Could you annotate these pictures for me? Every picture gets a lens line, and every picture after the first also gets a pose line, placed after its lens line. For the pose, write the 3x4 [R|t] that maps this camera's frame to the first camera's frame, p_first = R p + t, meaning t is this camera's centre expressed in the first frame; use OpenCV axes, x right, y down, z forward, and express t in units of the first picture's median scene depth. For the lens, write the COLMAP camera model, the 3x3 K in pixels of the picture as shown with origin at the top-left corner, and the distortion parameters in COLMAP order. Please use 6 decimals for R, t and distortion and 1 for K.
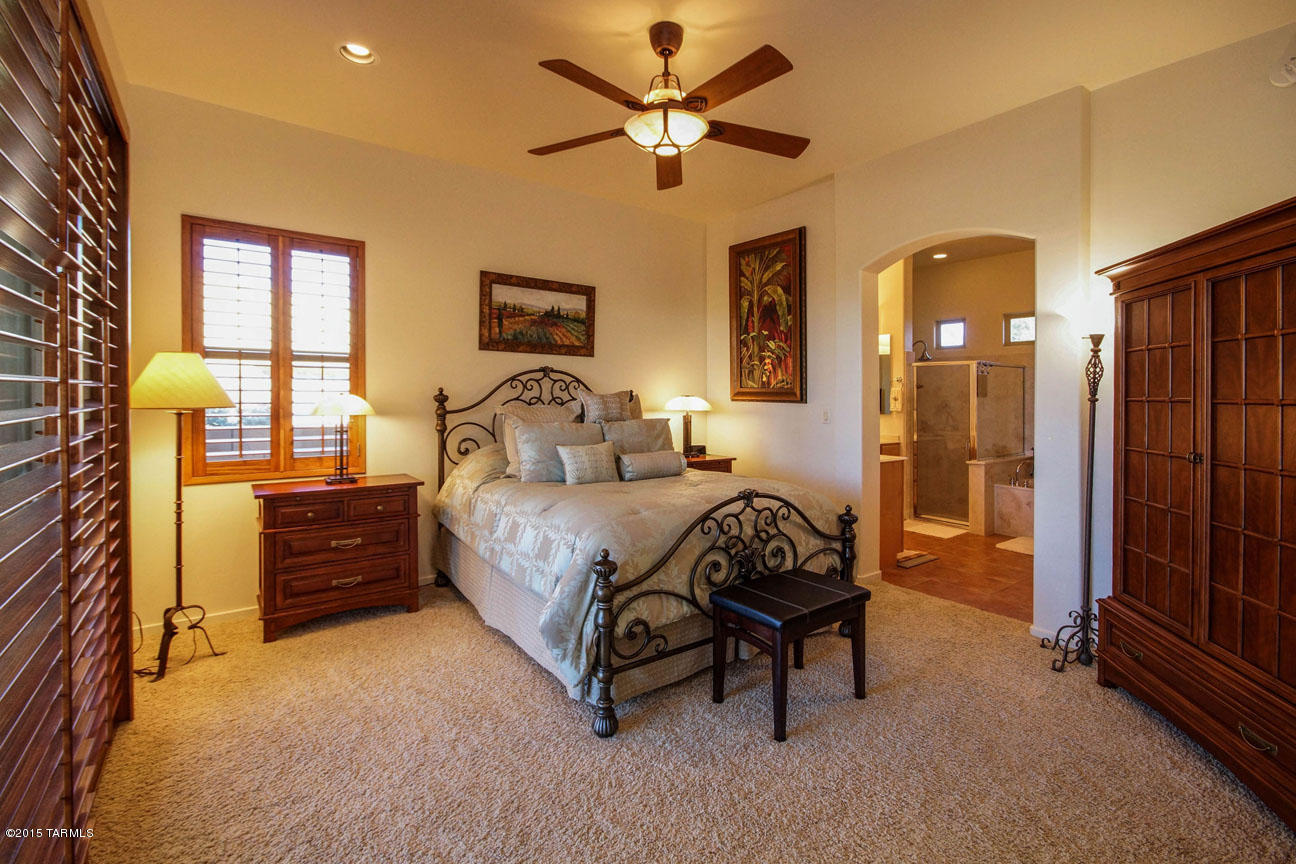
lens RADIAL K [[581.5, 0, 648.6], [0, 581.5, 384.2], [0, 0, 1]] dist [-0.001325, 0.000174]
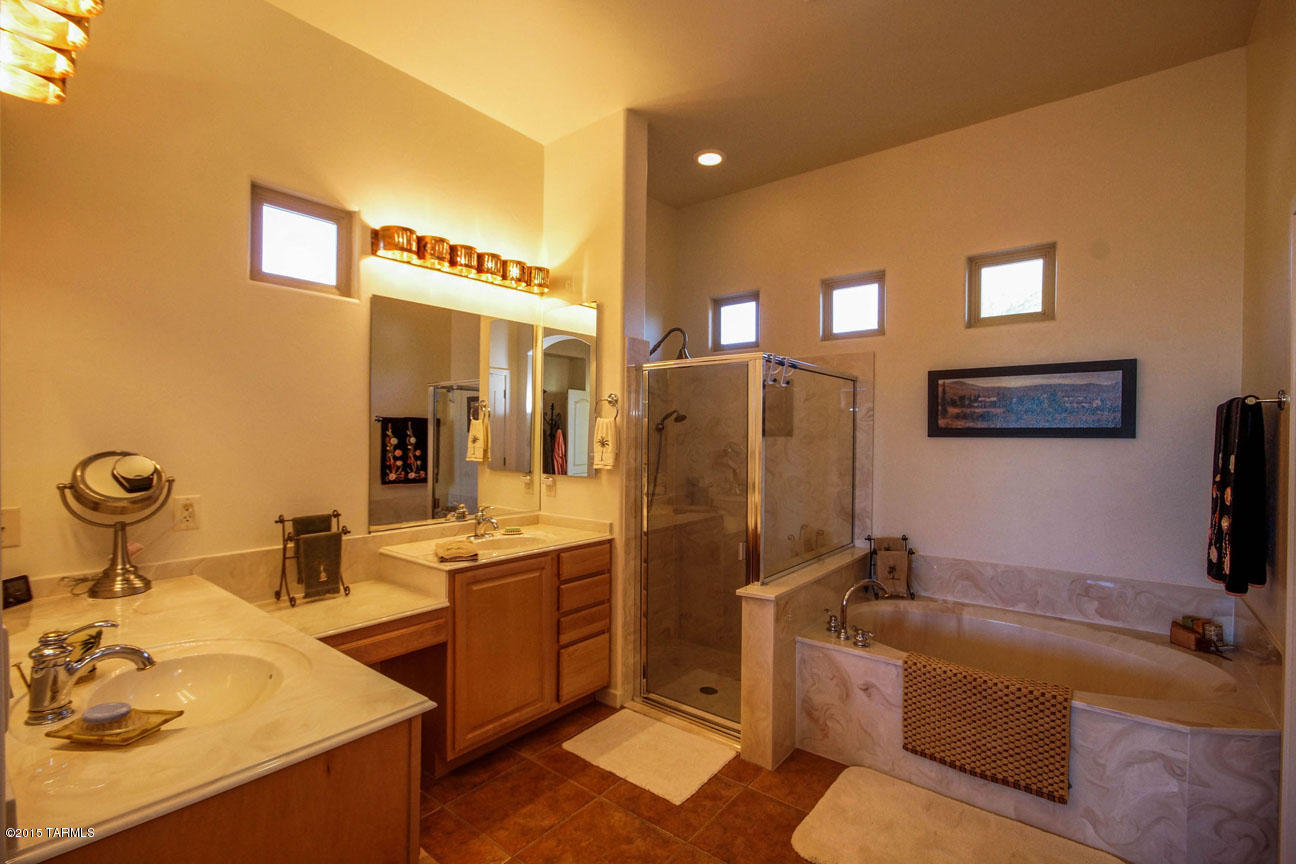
lens RADIAL K [[581.5, 0, 648.8], [0, 581.5, 435.2], [0, 0, 1]] dist [-0.001325, 0.000174]
pose [[0.968884, -0.004107, 0.247480, 0.345481], [-0.001571, 0.999740, 0.022741, 0.009387], [-0.247509, -0.022422, 0.968626, 0.552182]]
